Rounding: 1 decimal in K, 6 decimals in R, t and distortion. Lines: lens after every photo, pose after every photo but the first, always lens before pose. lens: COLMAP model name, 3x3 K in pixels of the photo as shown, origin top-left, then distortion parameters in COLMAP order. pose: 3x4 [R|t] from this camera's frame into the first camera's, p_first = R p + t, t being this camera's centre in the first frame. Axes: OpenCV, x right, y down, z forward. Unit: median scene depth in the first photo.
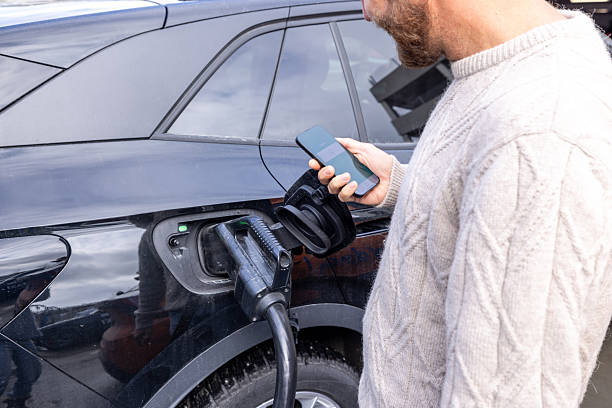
lens RADIAL K [[623.1, 0, 284.7], [0, 623.1, 204.3], [0, 0, 1]] dist [0.002611, -0.003085]
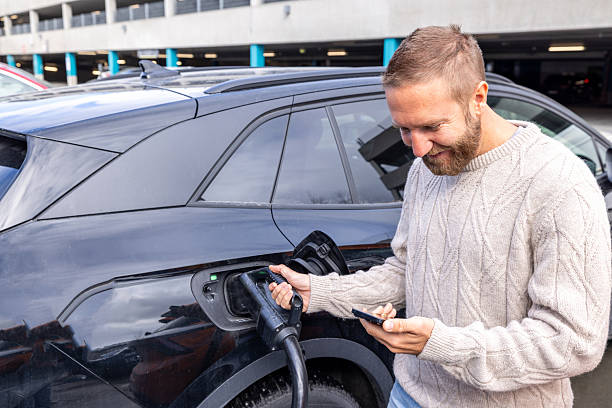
lens RADIAL K [[623.1, 0, 284.7], [0, 623.1, 204.3], [0, 0, 1]] dist [0.002611, -0.003085]
pose [[0.999793, -0.010775, 0.017256, -0.038648], [0.011984, 0.997362, -0.071587, -0.016446], [-0.016439, 0.071779, 0.997285, -0.254411]]
